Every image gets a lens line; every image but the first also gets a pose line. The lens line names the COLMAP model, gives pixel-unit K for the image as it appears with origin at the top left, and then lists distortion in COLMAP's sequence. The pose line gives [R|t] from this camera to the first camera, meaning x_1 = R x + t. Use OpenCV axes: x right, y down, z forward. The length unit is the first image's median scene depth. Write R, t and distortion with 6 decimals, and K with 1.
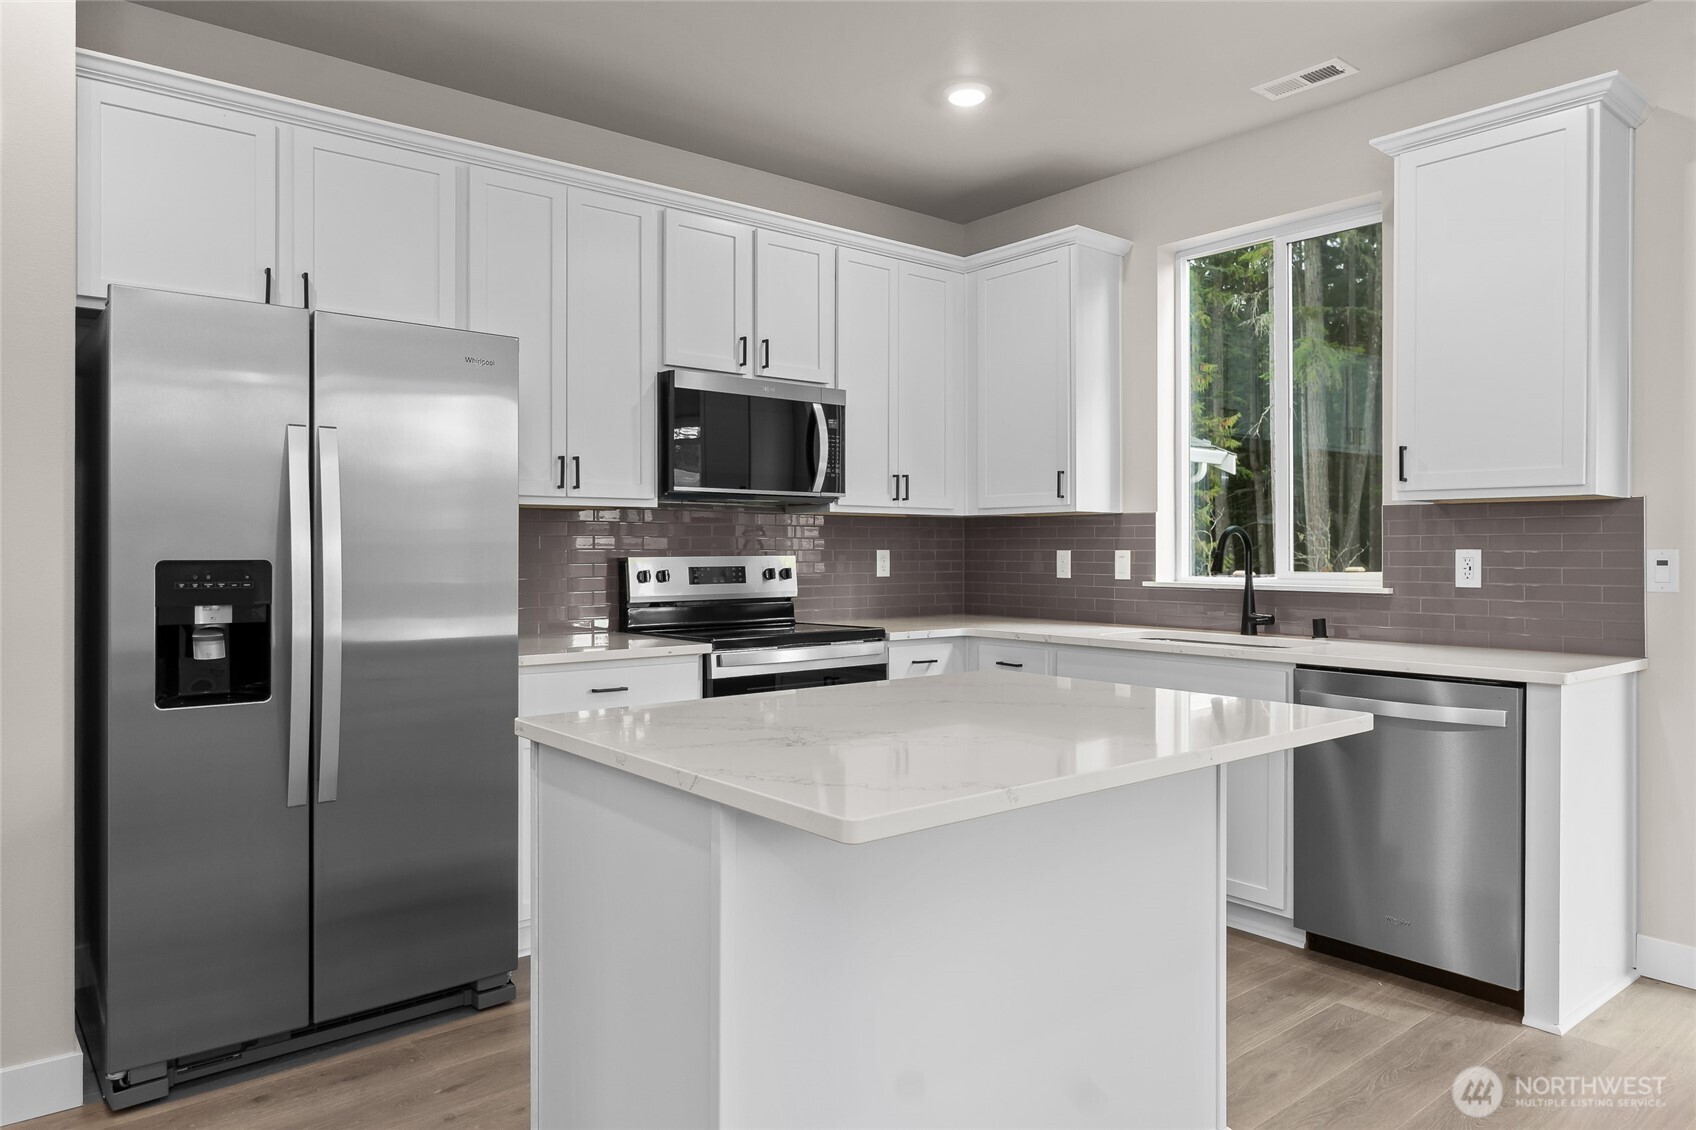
lens RADIAL K [[1085.6, 0, 840.4], [0, 1085.6, 559.0], [0, 0, 1]] dist [-0.004379, 0.005824]
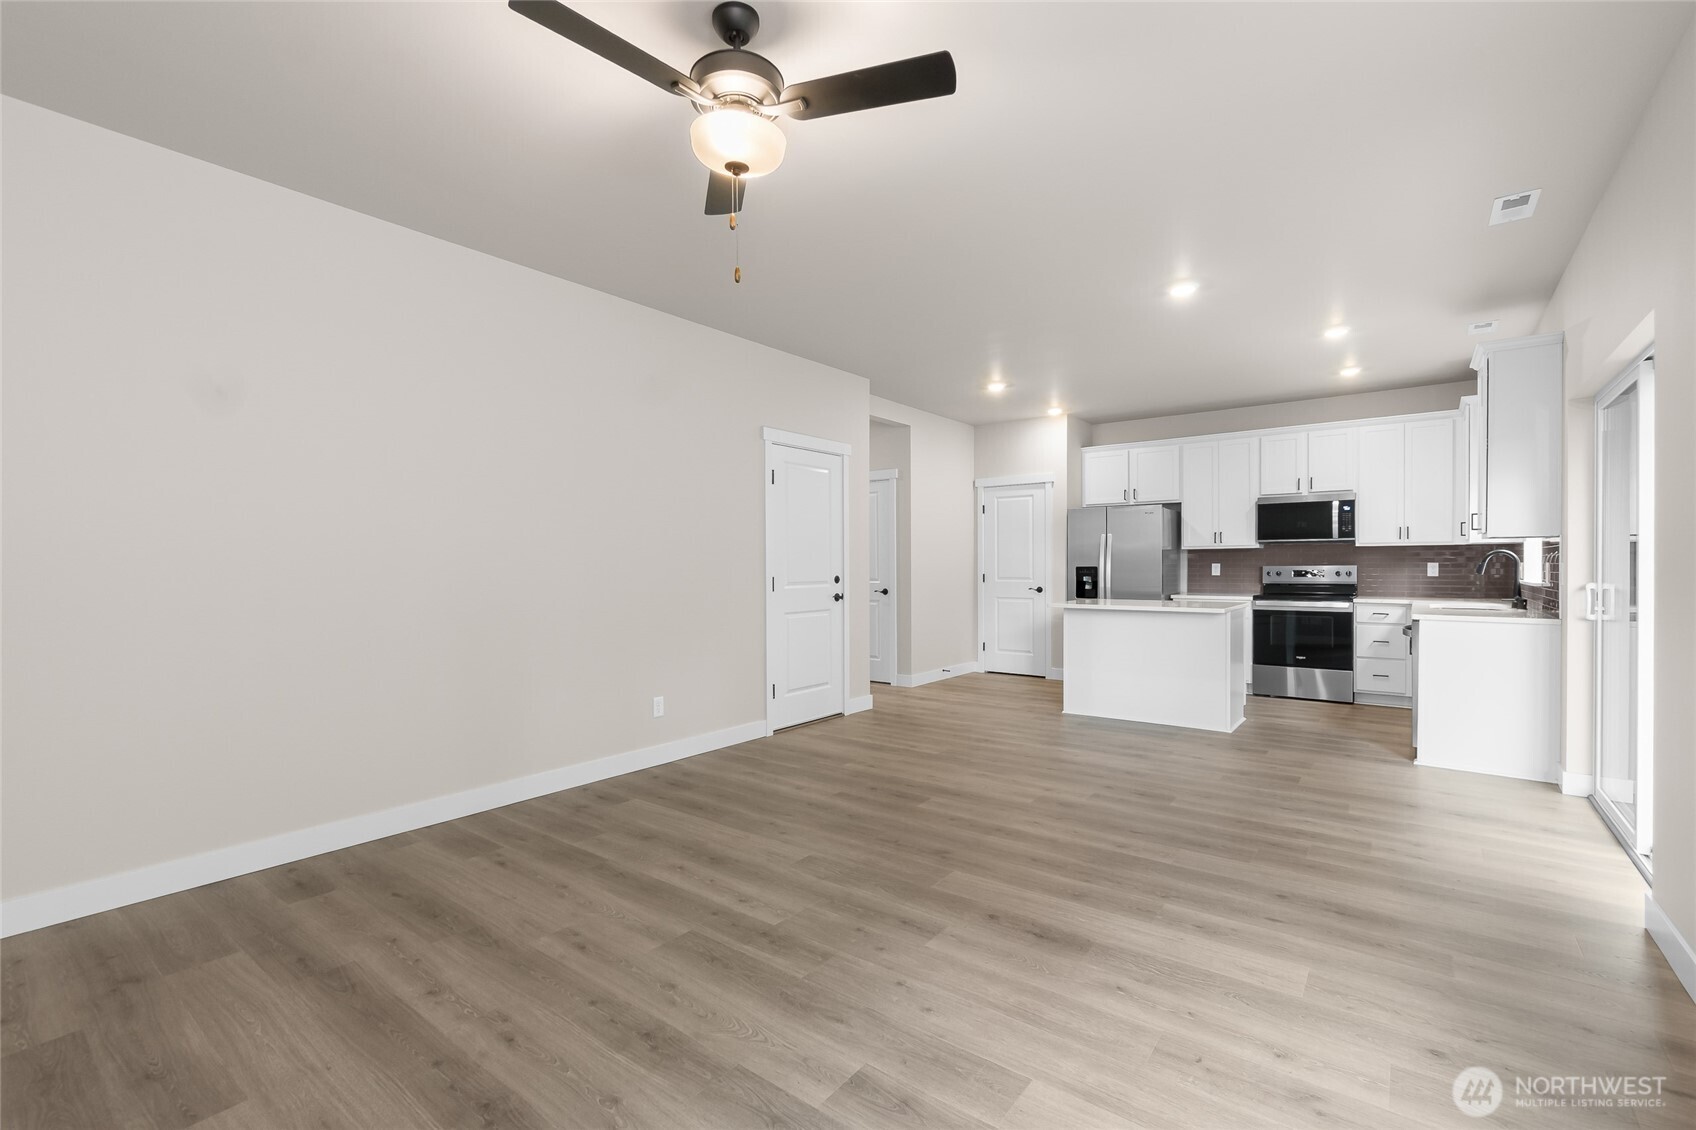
lens RADIAL K [[738.4, 0, 847.3], [0, 738.4, 574.2], [0, 0, 1]] dist [-0.000372, -0.001991]
pose [[0.241853, 0.013353, -0.970221, 1.273401], [-0.003097, 0.999911, 0.012990, -0.002074], [0.970308, -0.000137, 0.241873, -0.411135]]
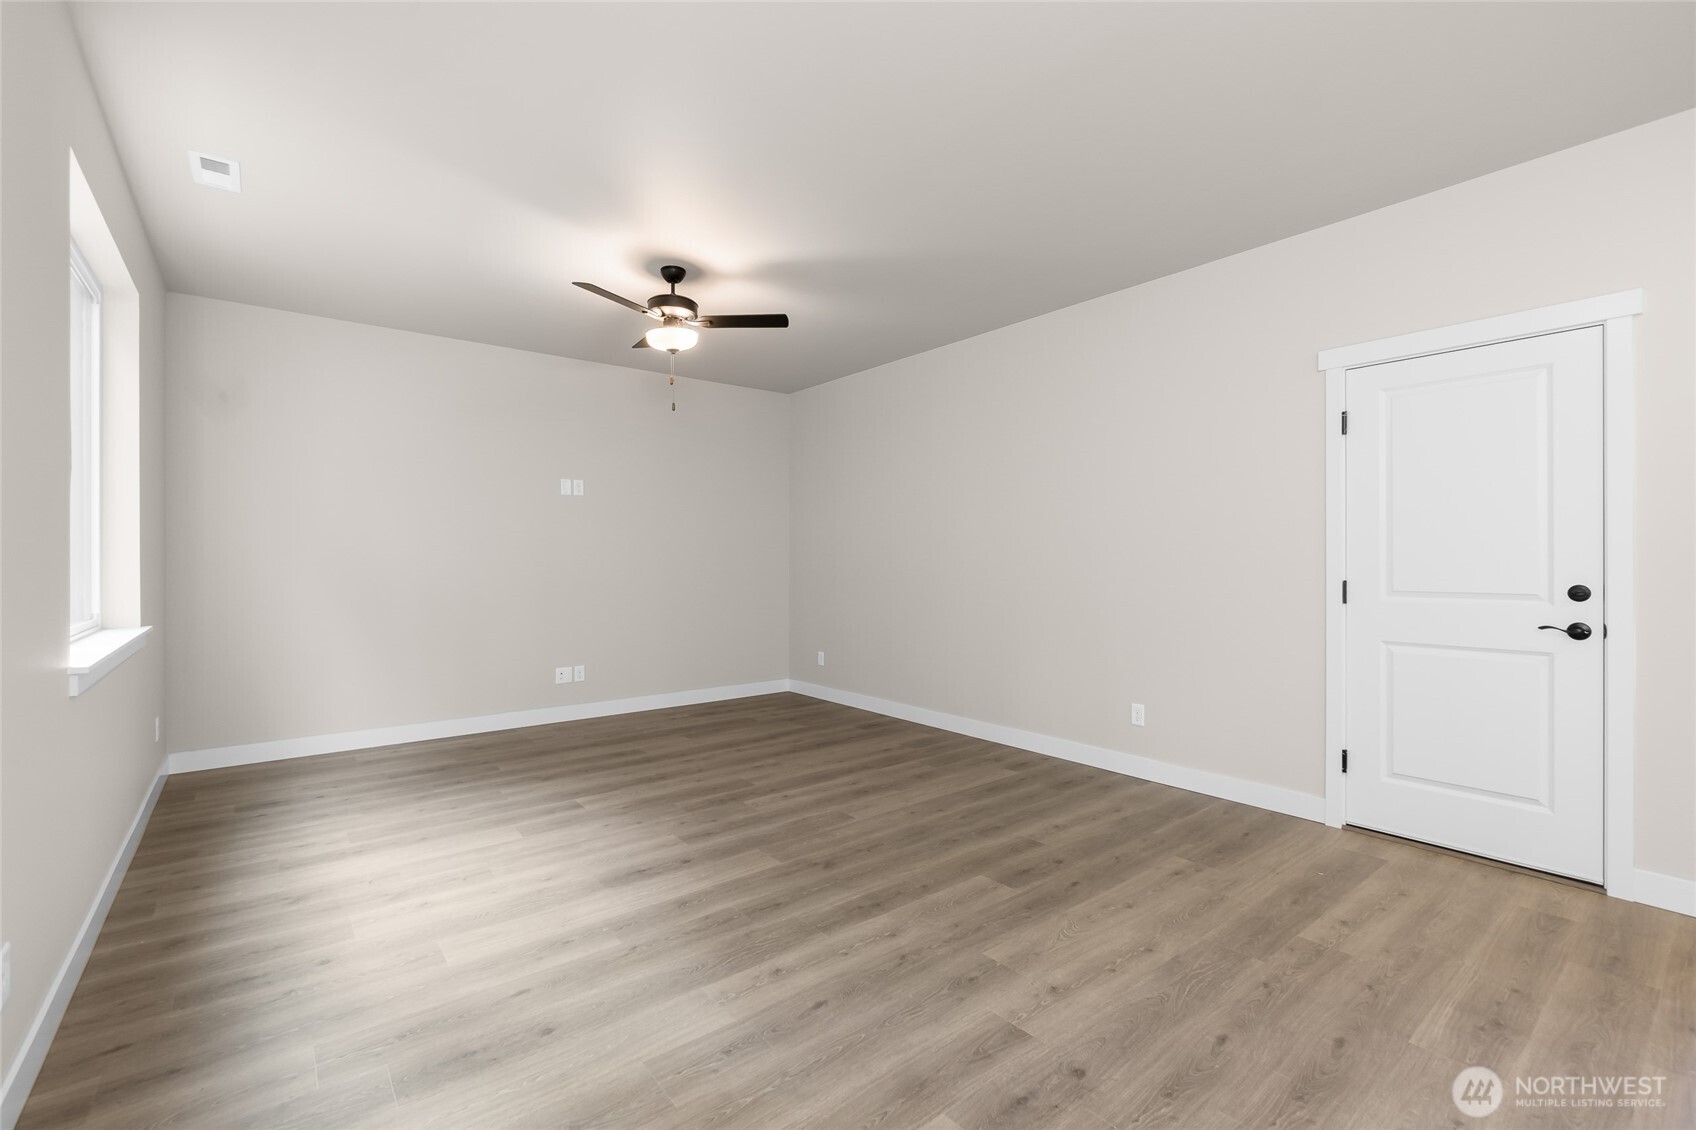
lens RADIAL K [[738.4, 0, 844.8], [0, 738.4, 553.0], [0, 0, 1]] dist [-0.000372, -0.001991]
pose [[-0.999997, 0.001898, -0.001503, 0.547047], [0.001902, 0.999995, -0.002534, -0.008617], [0.001498, -0.002537, -0.999996, 0.588470]]
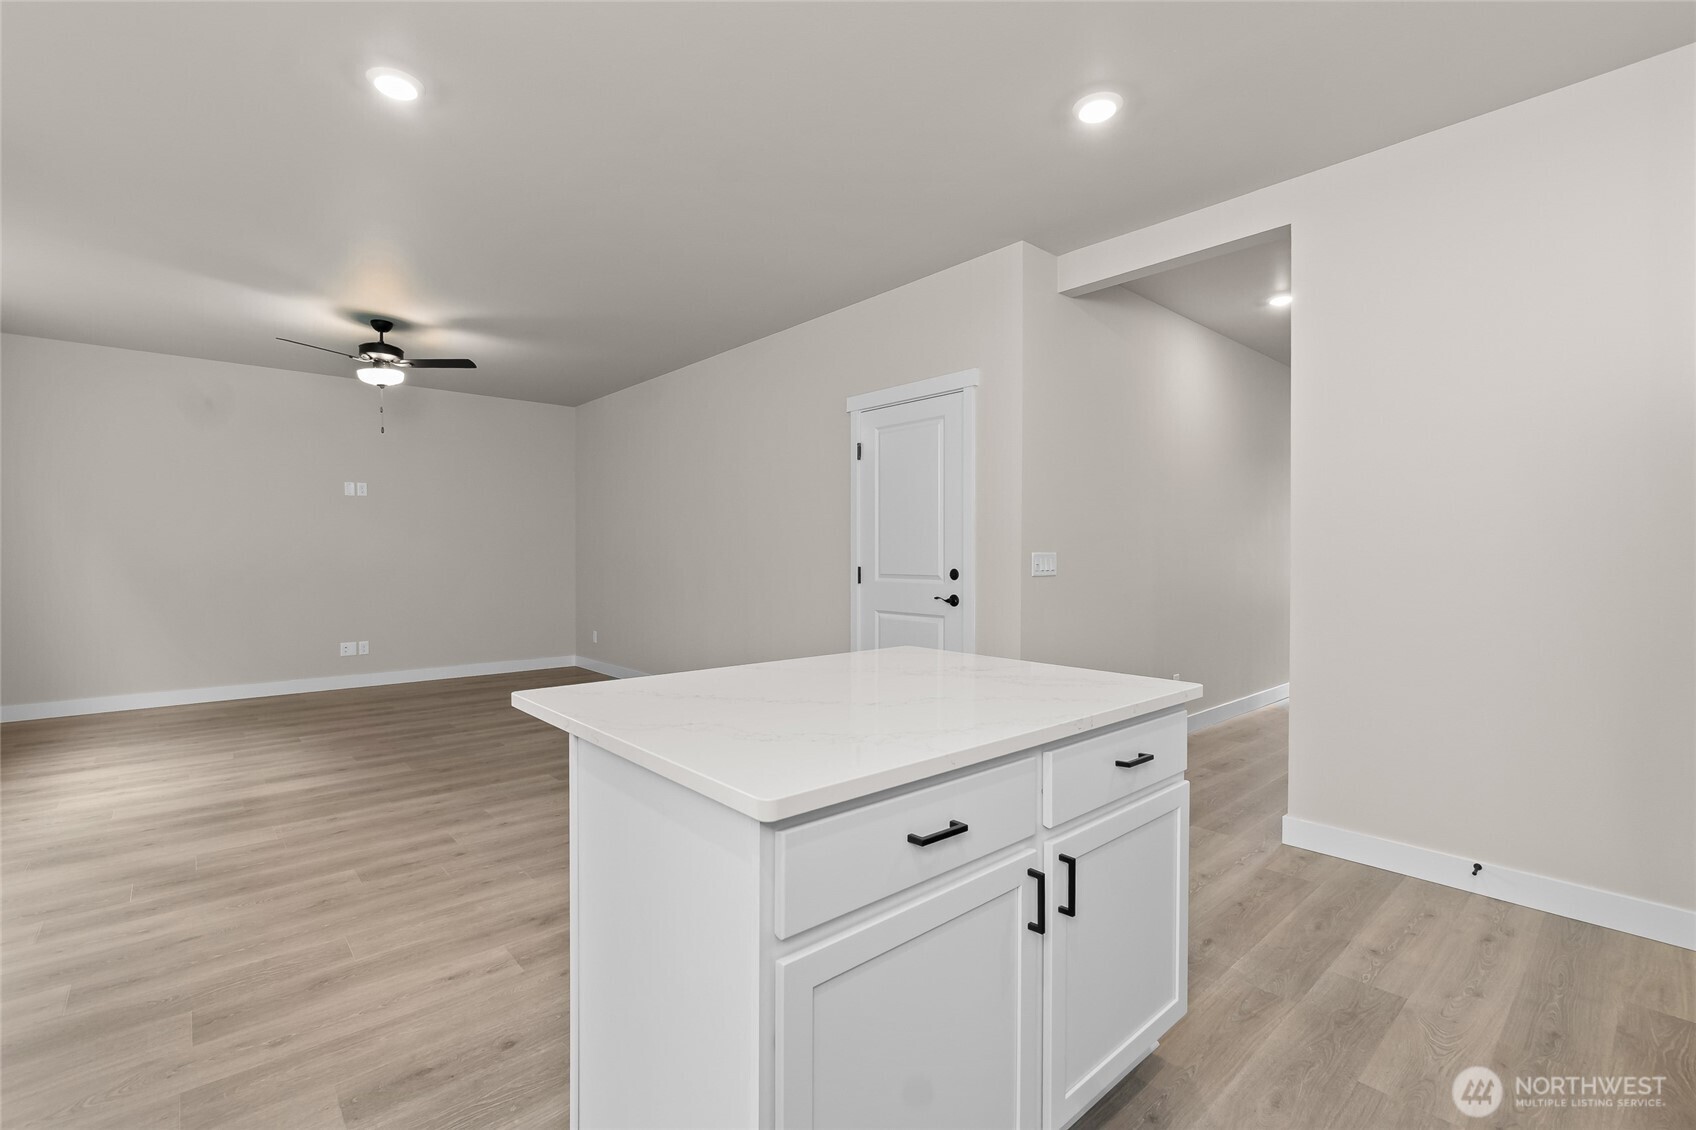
lens RADIAL K [[738.4, 0, 844.7], [0, 738.4, 564.1], [0, 0, 1]] dist [-0.000372, -0.001991]
pose [[-0.998228, 0.000568, -0.059499, 0.080925], [-0.000621, 0.999800, 0.019965, -0.005875], [0.059498, 0.019966, -0.998029, 0.894679]]
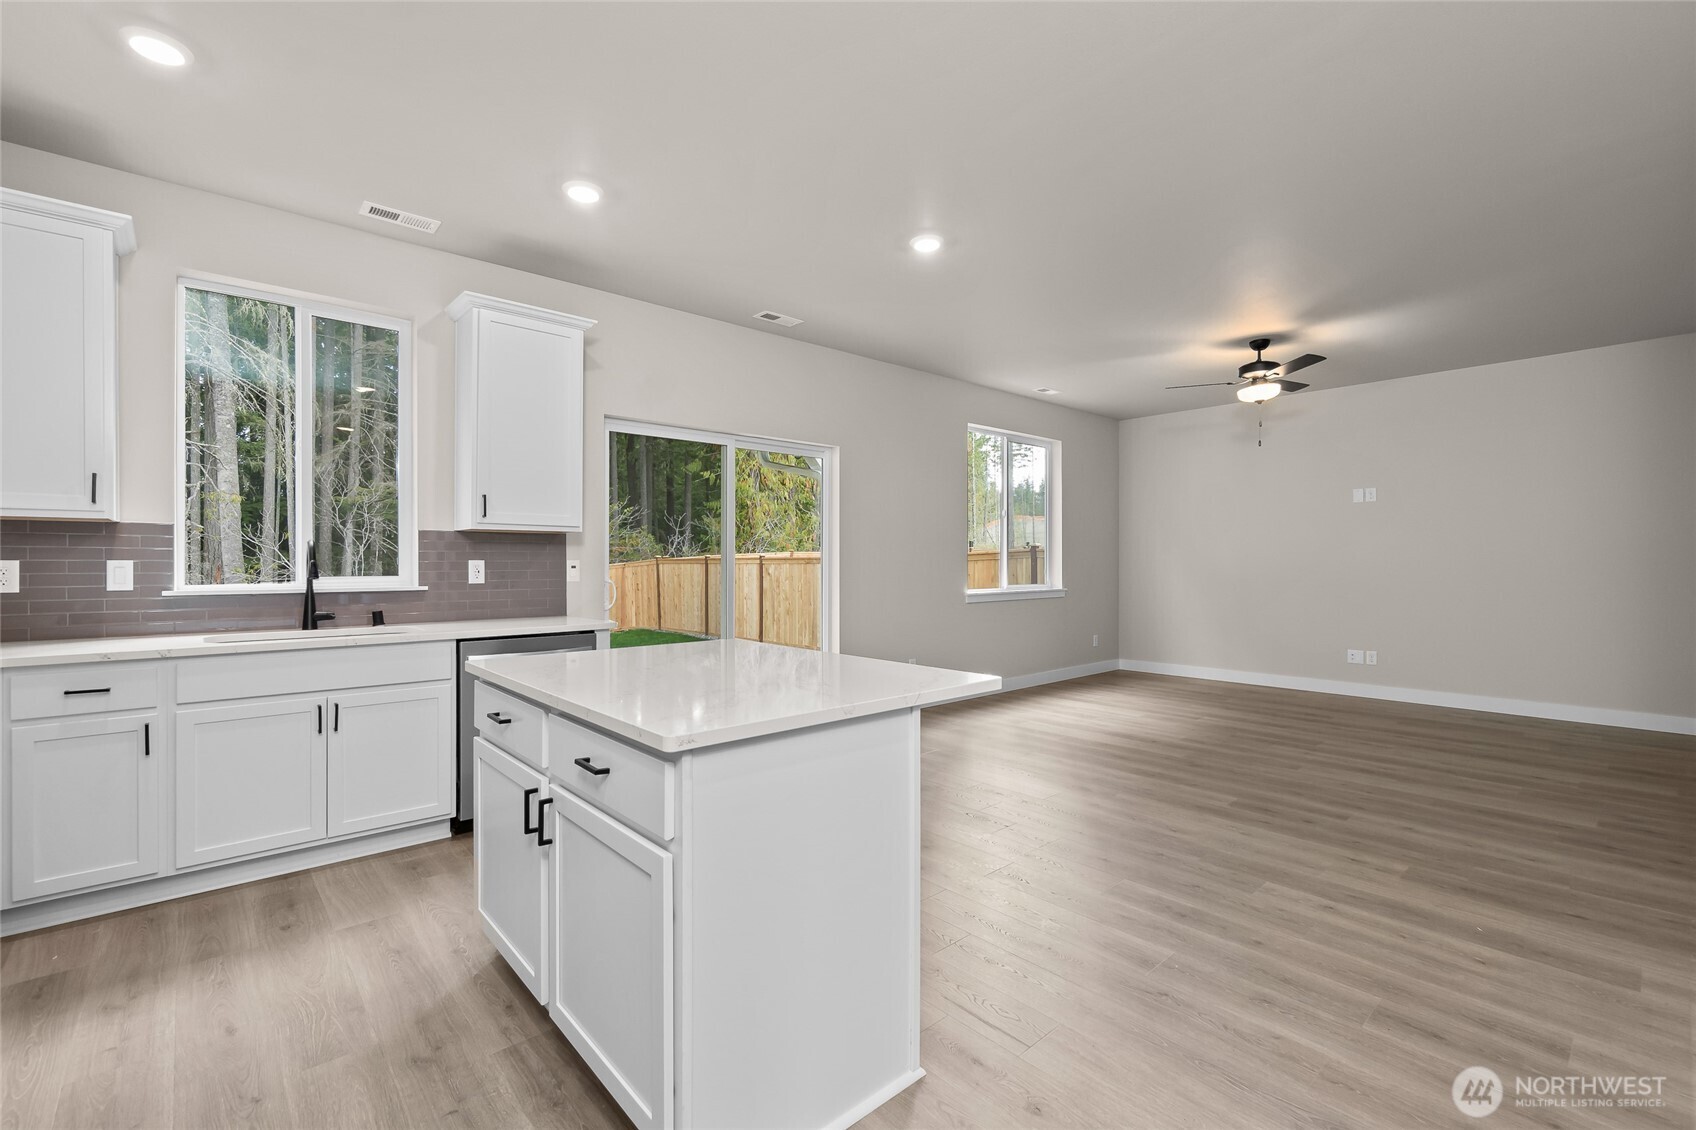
lens RADIAL K [[738.4, 0, 839.7], [0, 738.4, 561.7], [0, 0, 1]] dist [-0.000372, -0.001991]
pose [[-0.052718, -0.000503, 0.998609, -0.467036], [0.007367, 0.999972, 0.000893, -0.002925], [-0.998582, 0.007404, -0.052713, 0.428859]]
